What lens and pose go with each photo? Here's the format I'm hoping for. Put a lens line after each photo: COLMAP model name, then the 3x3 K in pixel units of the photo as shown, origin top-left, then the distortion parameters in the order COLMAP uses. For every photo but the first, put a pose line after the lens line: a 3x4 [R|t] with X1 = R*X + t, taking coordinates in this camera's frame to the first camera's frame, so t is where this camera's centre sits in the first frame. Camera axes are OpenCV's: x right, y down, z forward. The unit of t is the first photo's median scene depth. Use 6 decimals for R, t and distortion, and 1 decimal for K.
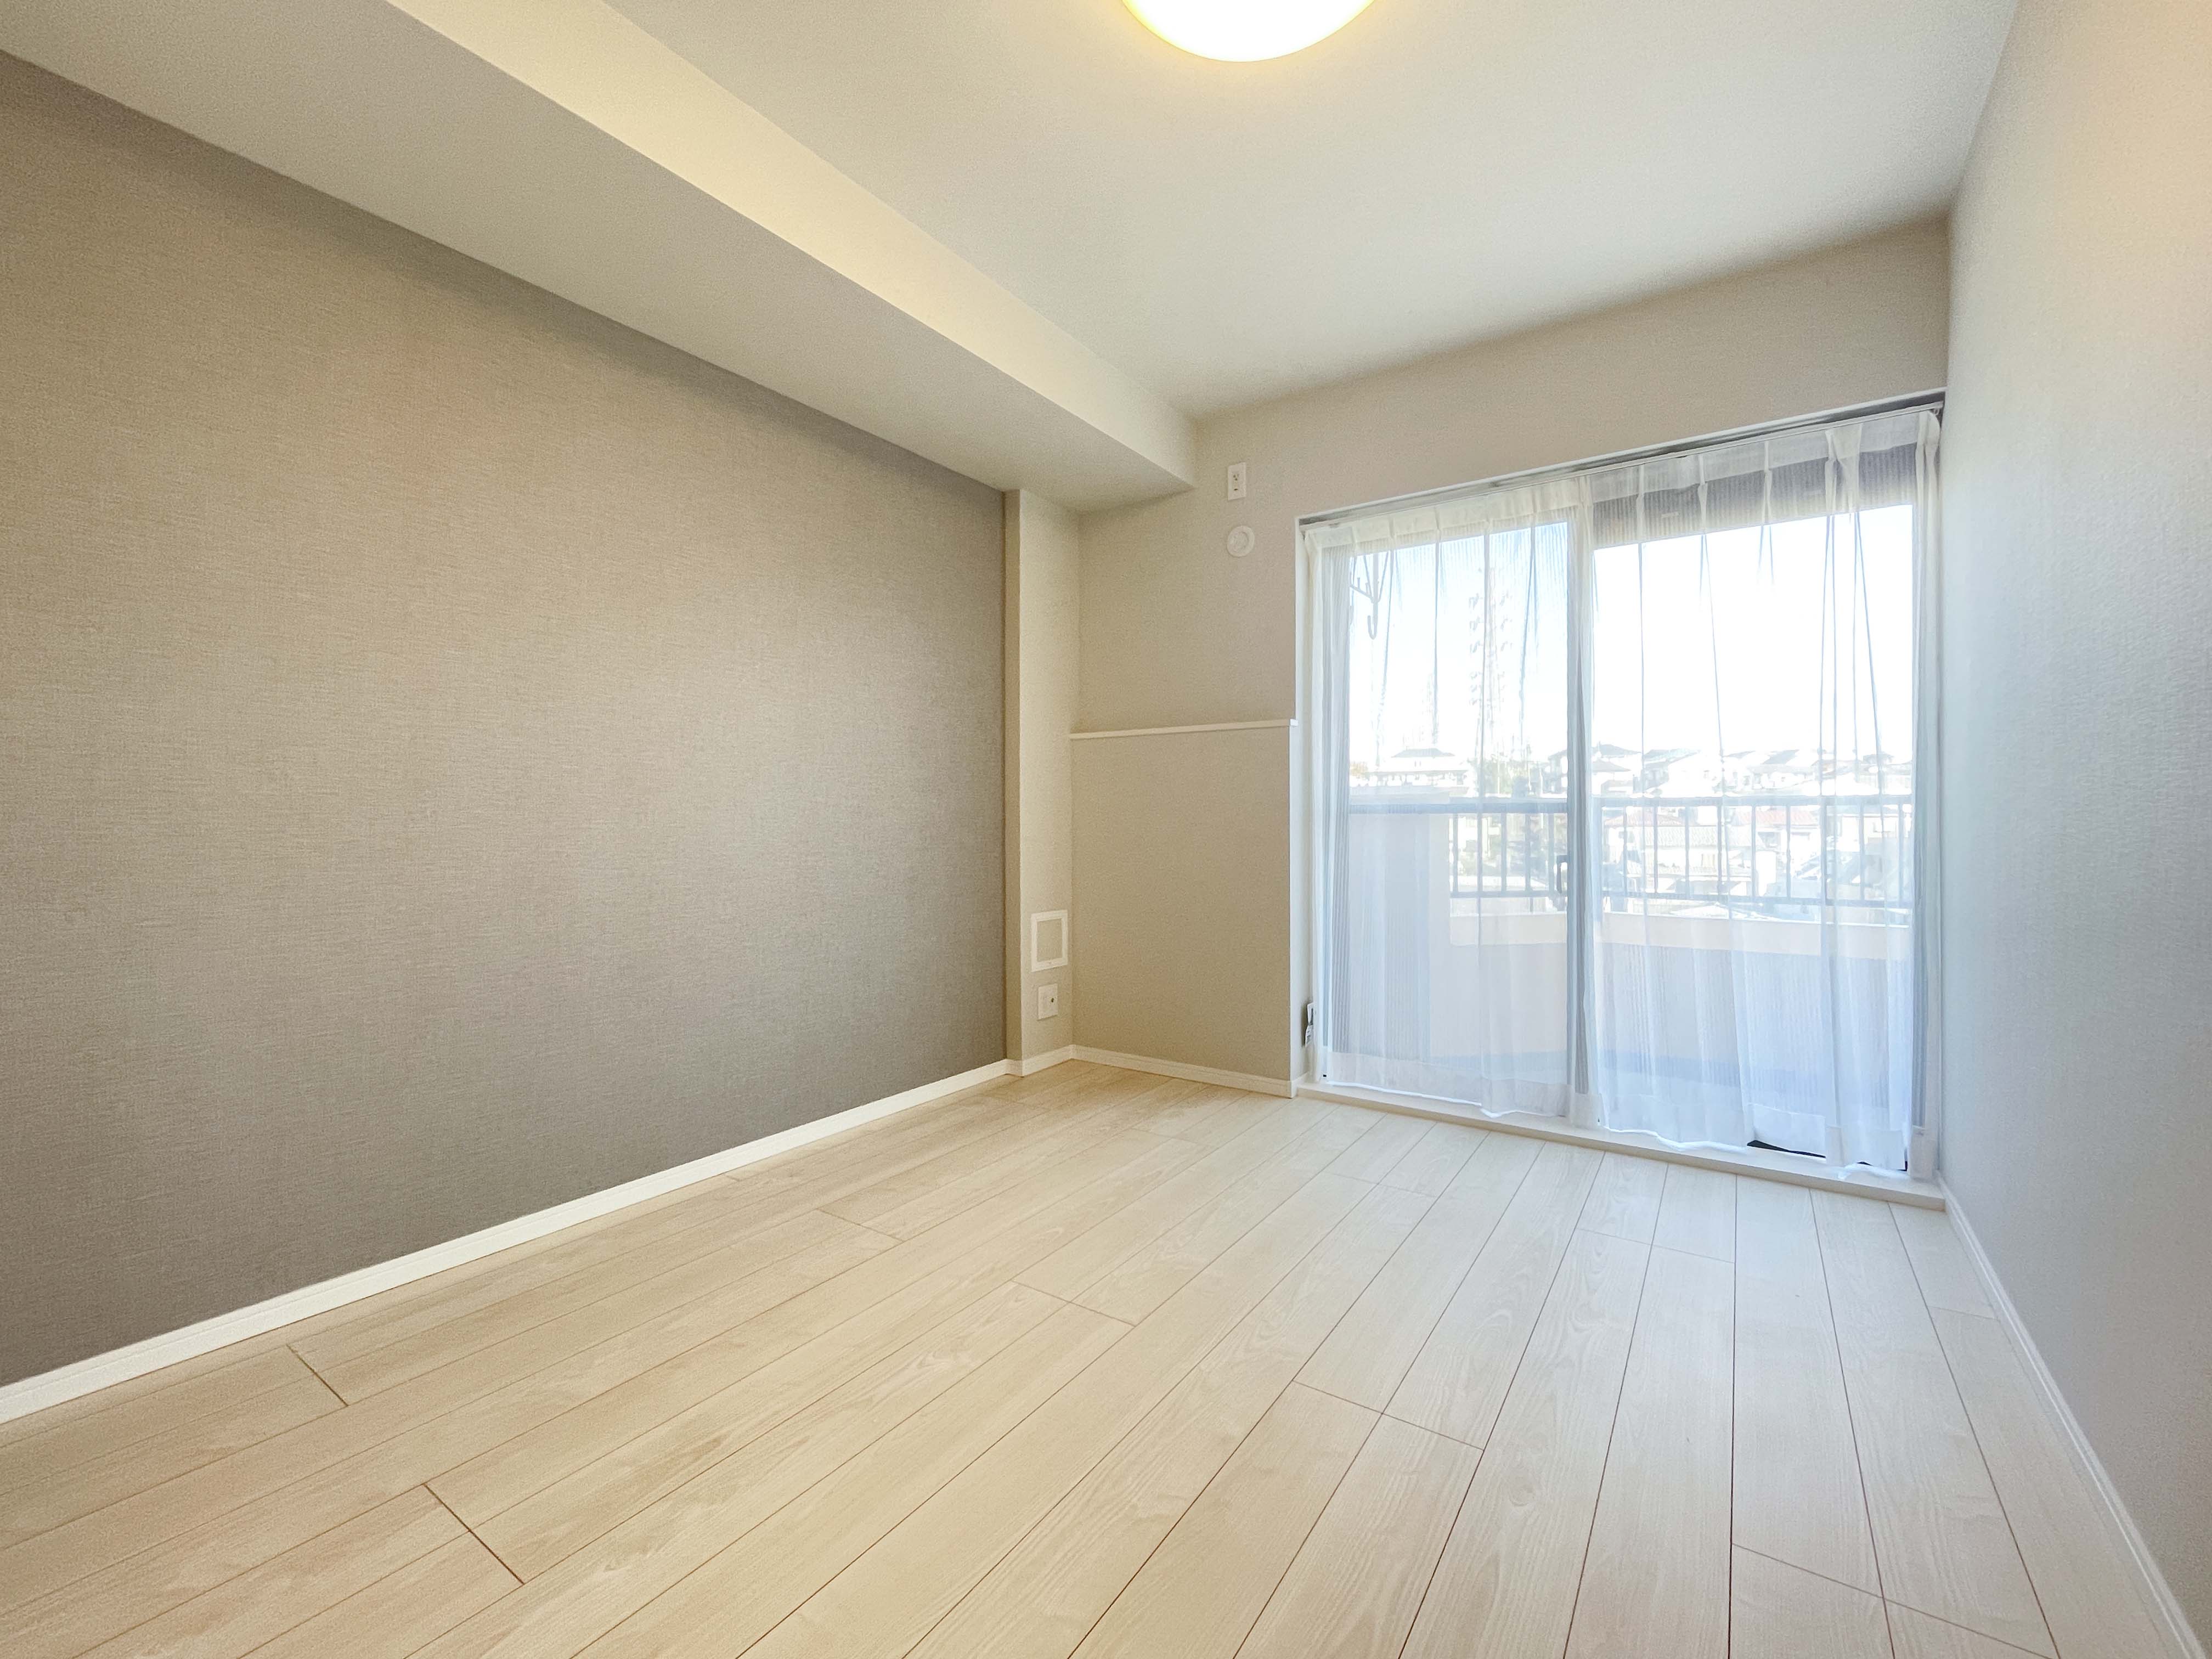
lens RADIAL K [[898.1, 0, 1106.0], [0, 898.1, 829.5], [0, 0, 1]] dist [-0.002650, -0.000319]
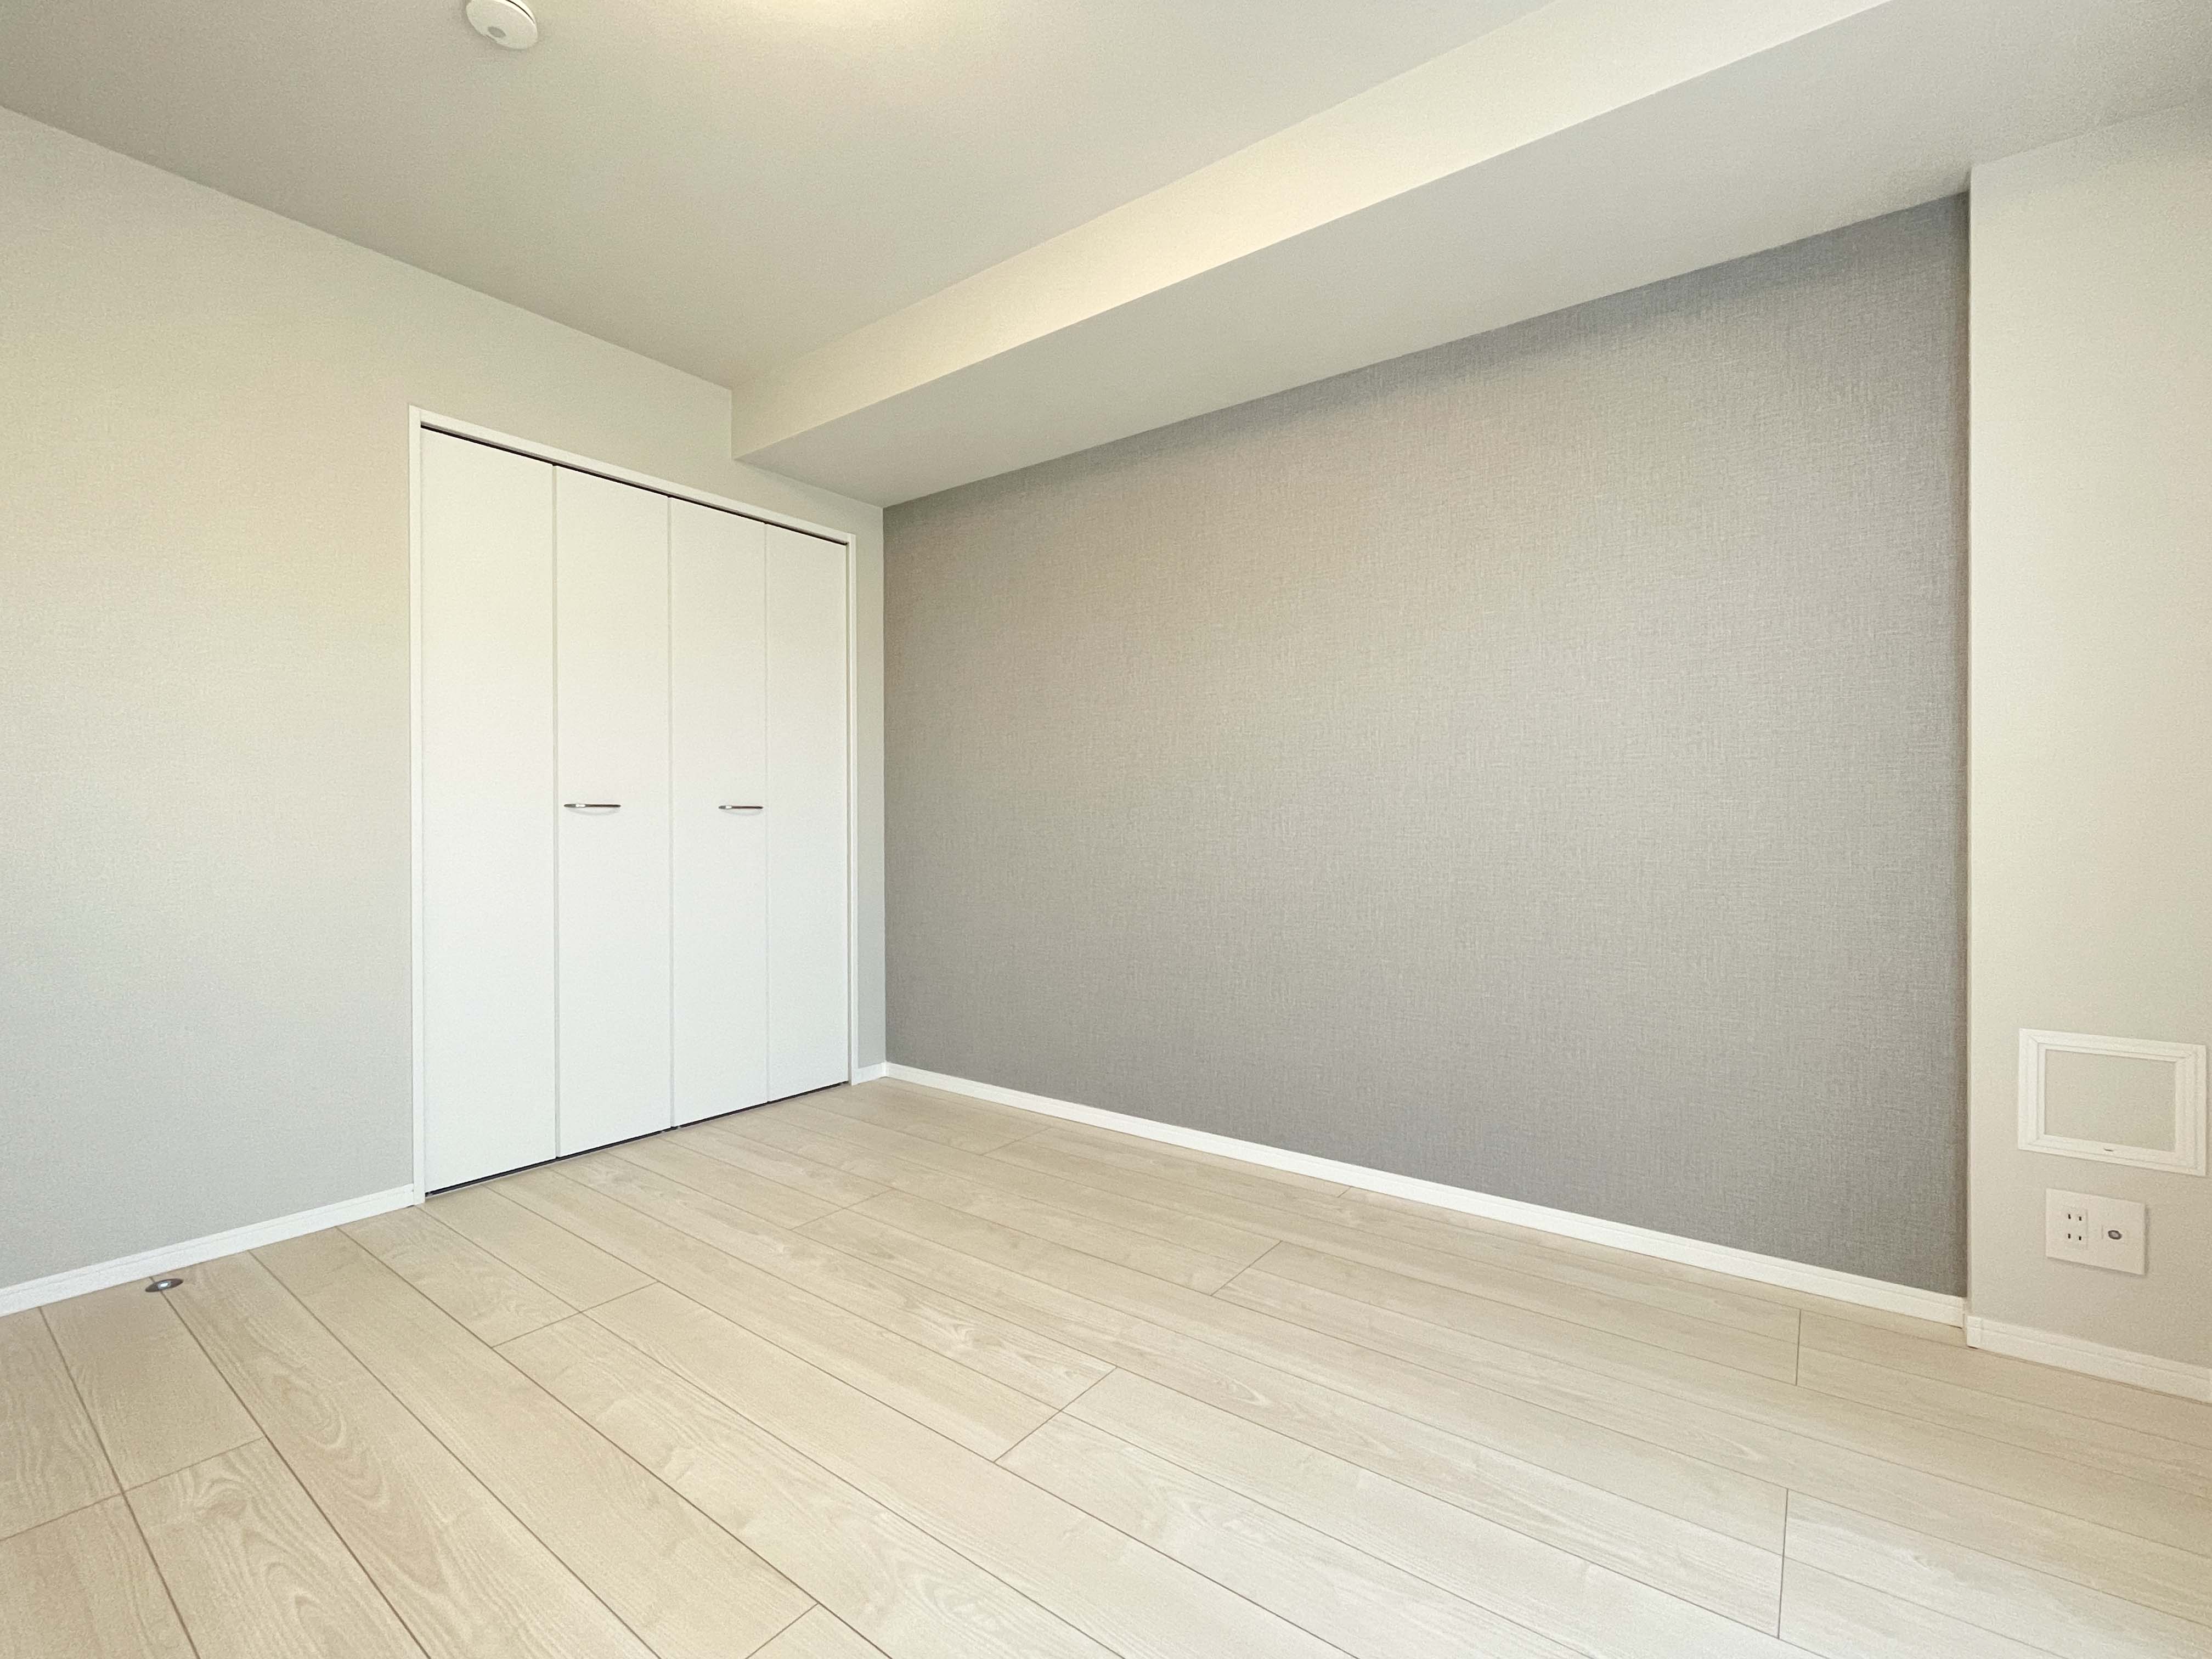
lens RADIAL K [[898.1, 0, 1106.0], [0, 898.1, 829.5], [0, 0, 1]] dist [-0.002650, -0.000319]
pose [[0.011999, 0.011124, -0.999866, 0.739428], [-0.010067, 0.999889, 0.011004, -0.021170], [0.999877, 0.009934, 0.012110, 0.965494]]
